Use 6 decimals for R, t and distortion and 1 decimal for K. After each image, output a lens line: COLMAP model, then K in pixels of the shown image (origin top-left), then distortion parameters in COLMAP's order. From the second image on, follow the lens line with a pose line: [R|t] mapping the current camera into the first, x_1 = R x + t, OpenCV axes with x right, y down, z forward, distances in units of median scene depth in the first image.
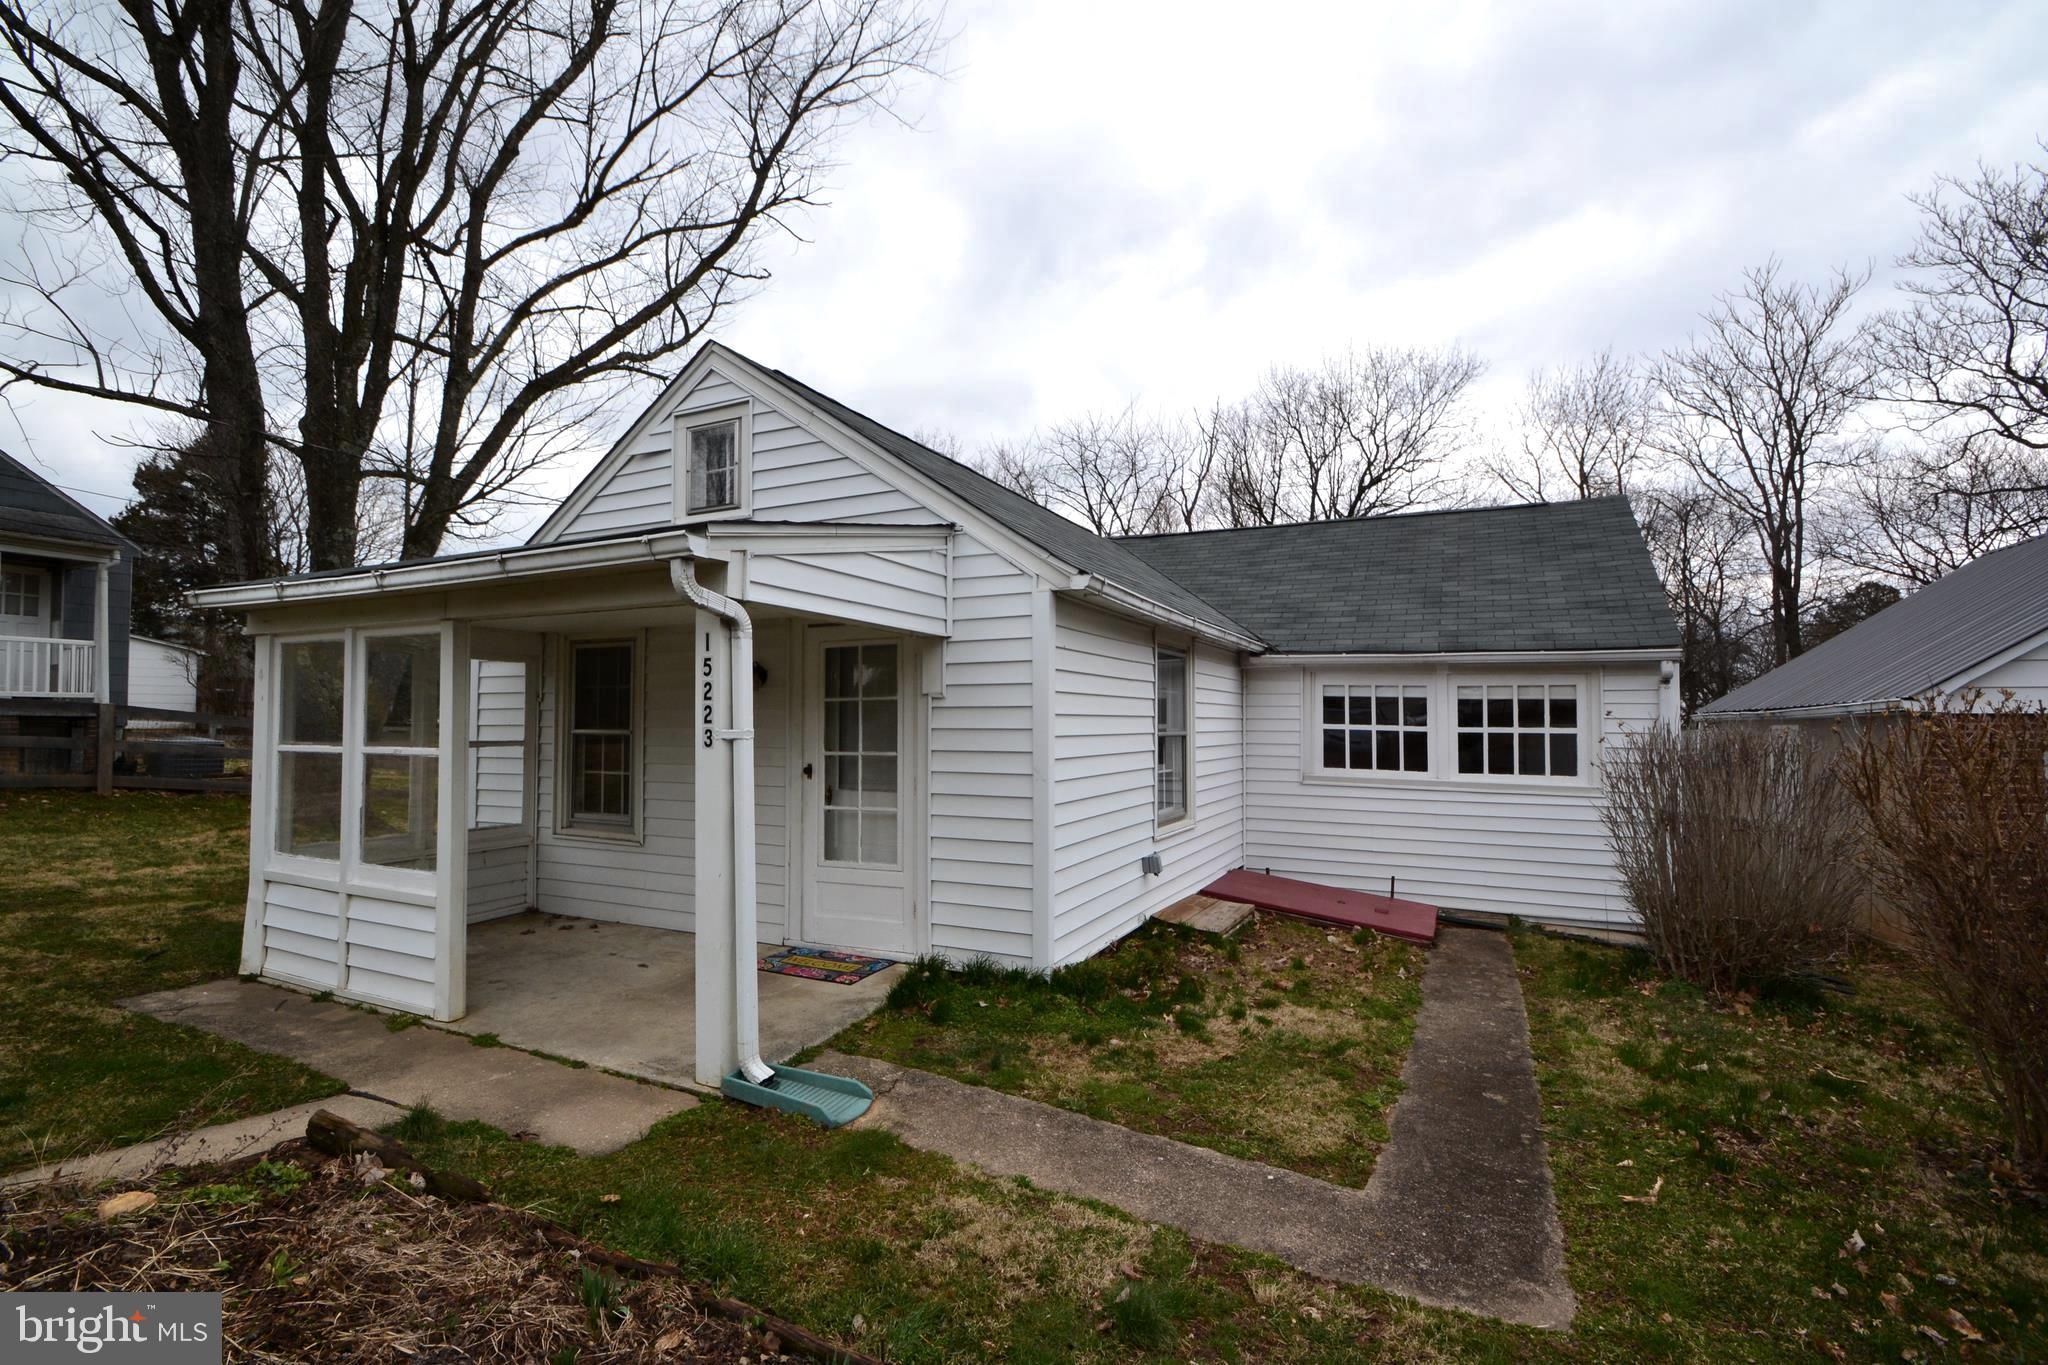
lens RADIAL K [[909.8, 0, 1004.4], [0, 909.8, 704.1], [0, 0, 1]] dist [0.002708, -0.010908]
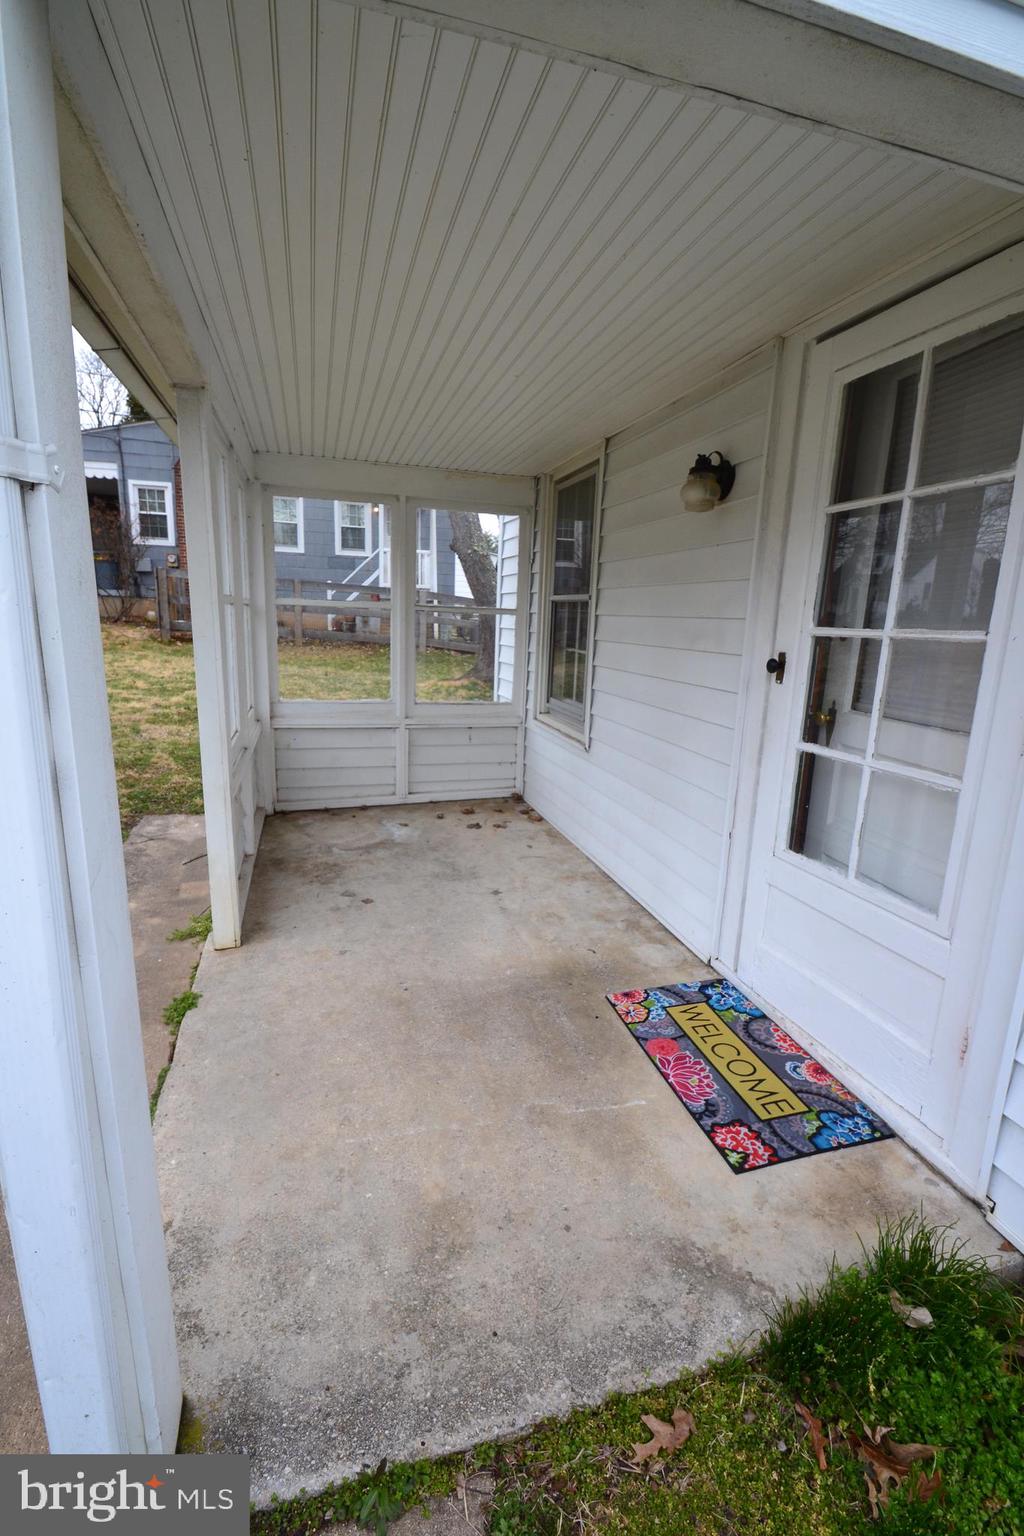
lens RADIAL K [[682.4, 0, 502.3], [0, 682.4, 764.8], [0, 0, 1]] dist [0.002708, -0.010908]
pose [[0.669530, 0.181353, -0.720306, -0.042585], [-0.020813, 0.973936, 0.225864, 0.046782], [0.742493, -0.136231, 0.655854, 0.668991]]
